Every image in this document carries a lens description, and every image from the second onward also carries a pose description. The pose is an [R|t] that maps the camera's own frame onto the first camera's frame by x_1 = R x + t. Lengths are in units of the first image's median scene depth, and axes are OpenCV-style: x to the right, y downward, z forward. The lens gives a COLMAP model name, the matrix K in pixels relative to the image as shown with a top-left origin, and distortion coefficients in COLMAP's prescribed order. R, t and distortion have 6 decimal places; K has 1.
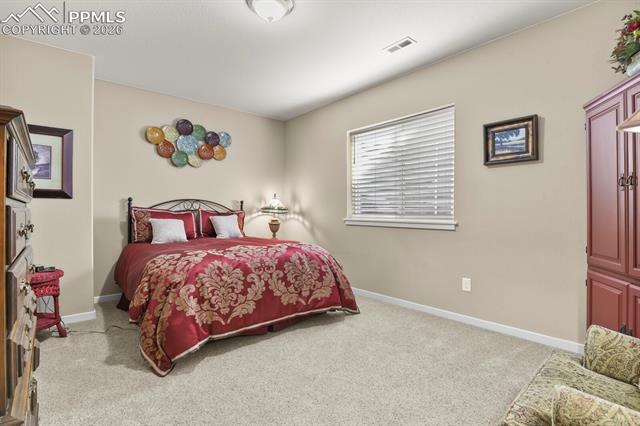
lens RADIAL K [[315.8, 0, 325.8], [0, 315.8, 214.6], [0, 0, 1]] dist [-0.015148, -0.002404]
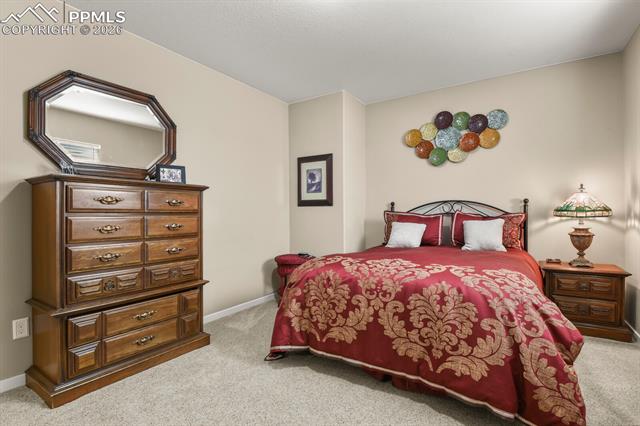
lens RADIAL K [[315.8, 0, 324.4], [0, 315.8, 212.1], [0, 0, 1]] dist [-0.015148, -0.002404]
pose [[0.250554, -0.007665, -0.968072, 0.474802], [-0.001844, 0.999963, -0.008394, -0.013559], [0.968101, 0.003889, 0.250530, 0.657336]]
